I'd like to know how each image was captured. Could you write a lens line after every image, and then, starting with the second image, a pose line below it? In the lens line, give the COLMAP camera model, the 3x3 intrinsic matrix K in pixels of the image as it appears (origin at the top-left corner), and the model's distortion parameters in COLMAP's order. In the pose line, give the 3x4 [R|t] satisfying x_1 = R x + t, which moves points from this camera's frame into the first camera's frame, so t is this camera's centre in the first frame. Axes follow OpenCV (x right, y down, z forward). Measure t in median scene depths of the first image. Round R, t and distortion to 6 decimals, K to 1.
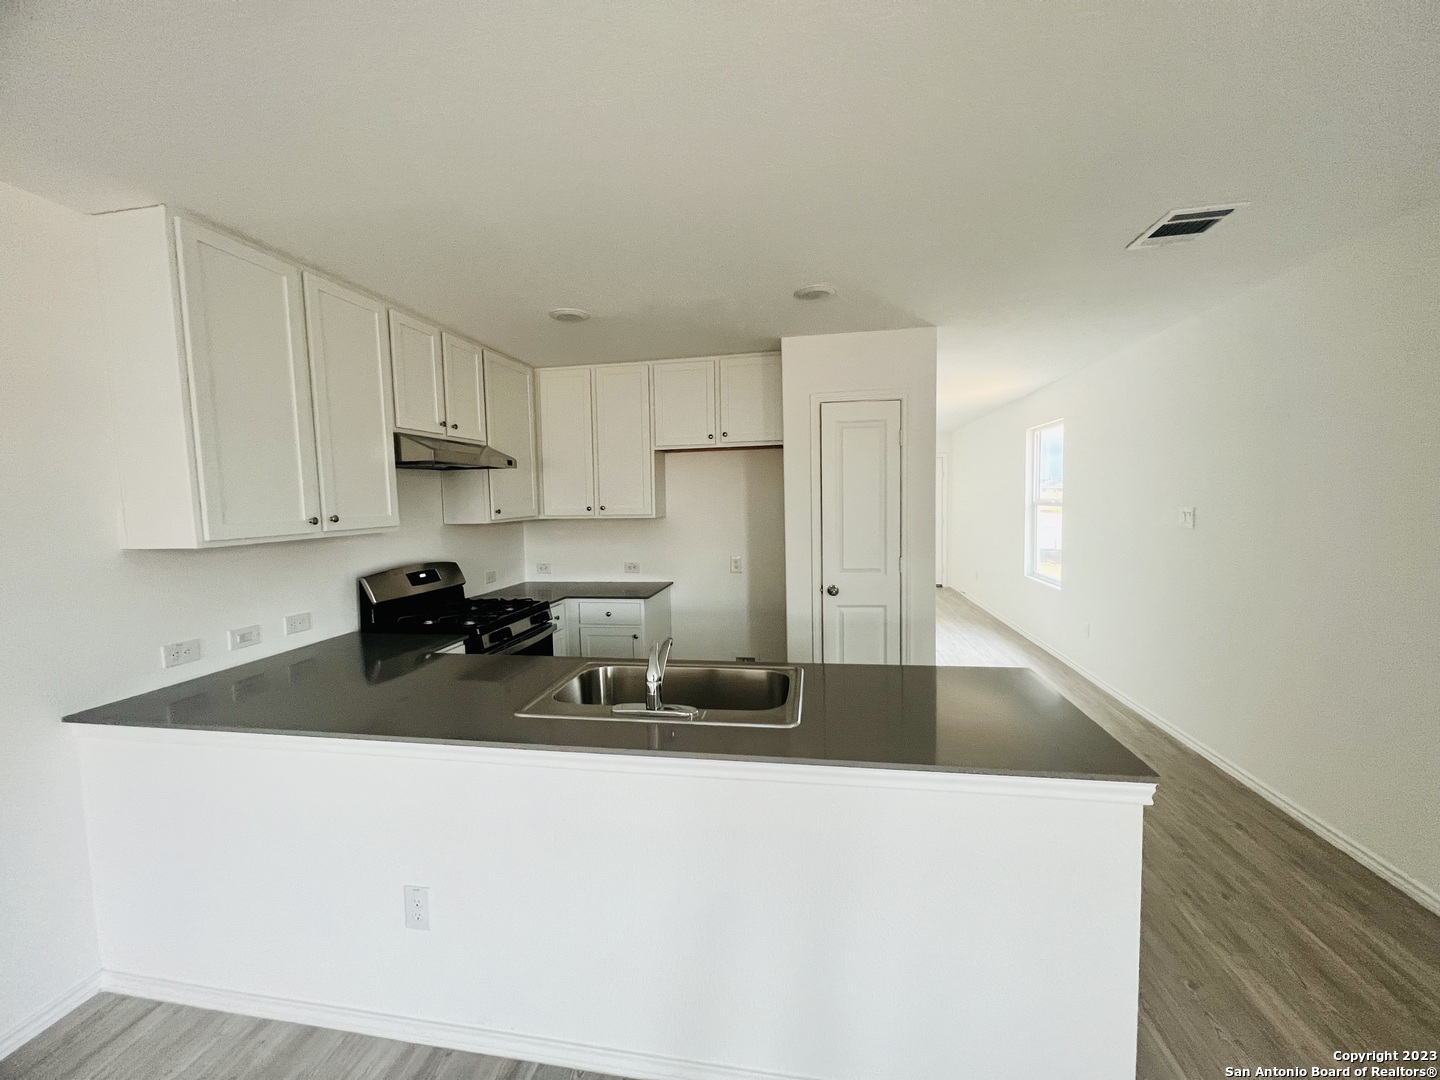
lens RADIAL K [[576.3, 0, 720.0], [0, 576.3, 540.0], [0, 0, 1]] dist [0.001722, 0.000157]
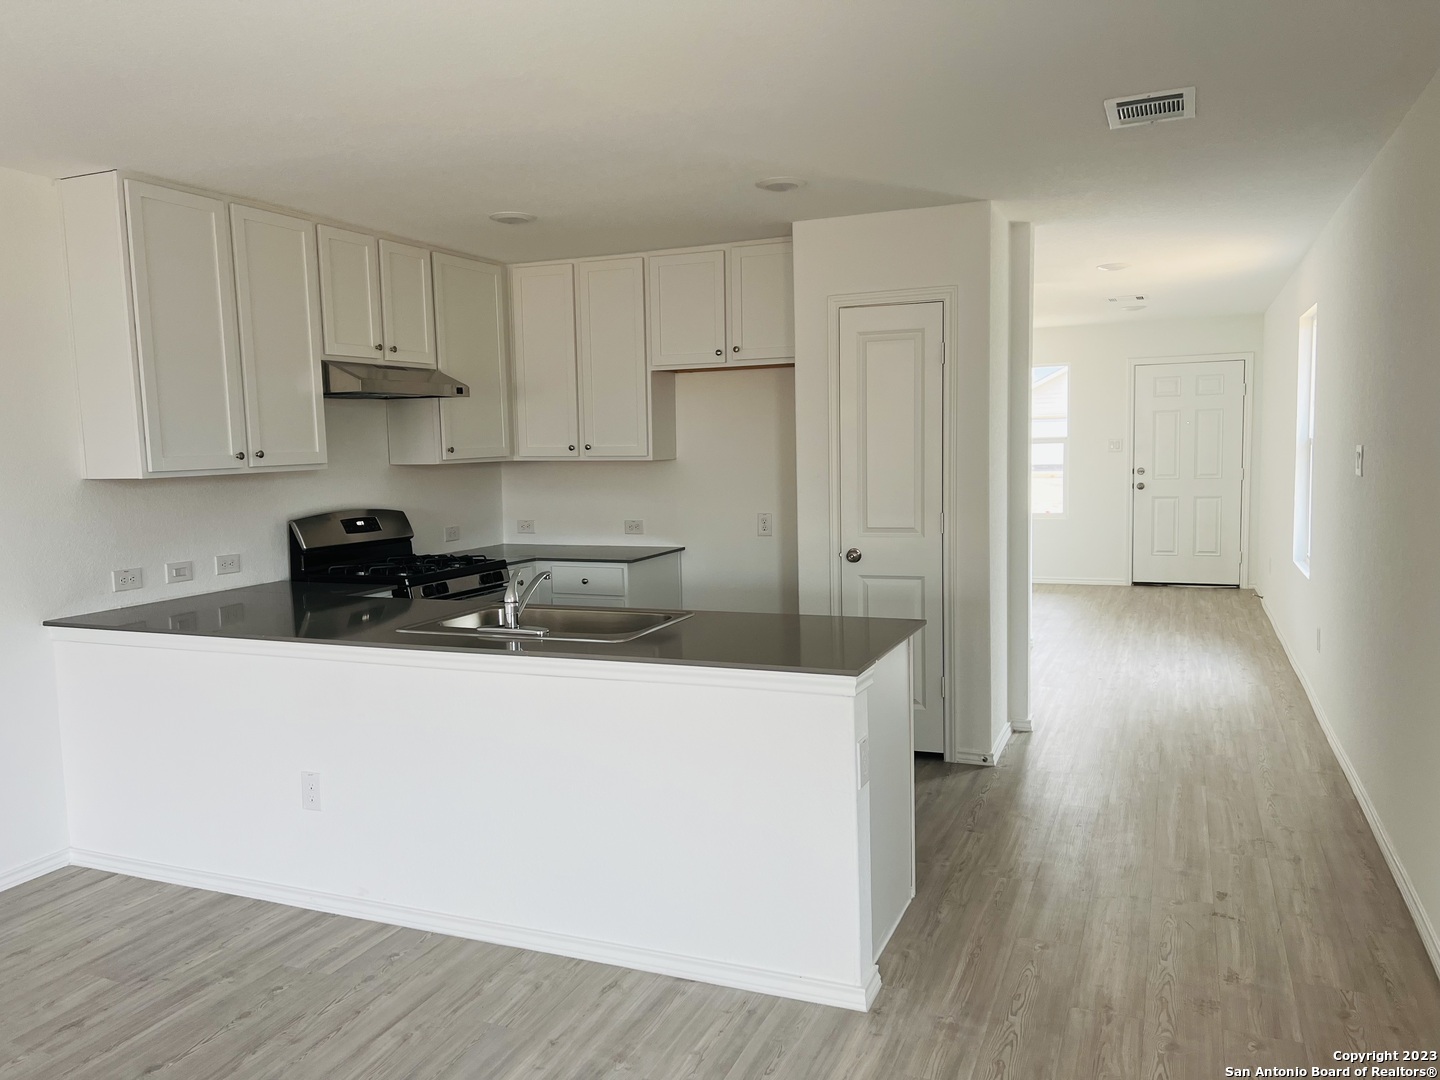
lens RADIAL K [[1070.4, 0, 720.0], [0, 1070.4, 540.0], [0, 0, 1]] dist [0.097007, -0.113905]
pose [[0.975062, 0.021562, -0.220882, 0.348196], [-0.015654, 0.999472, 0.028464, 0.030510], [0.221379, -0.024297, 0.974885, -0.434459]]
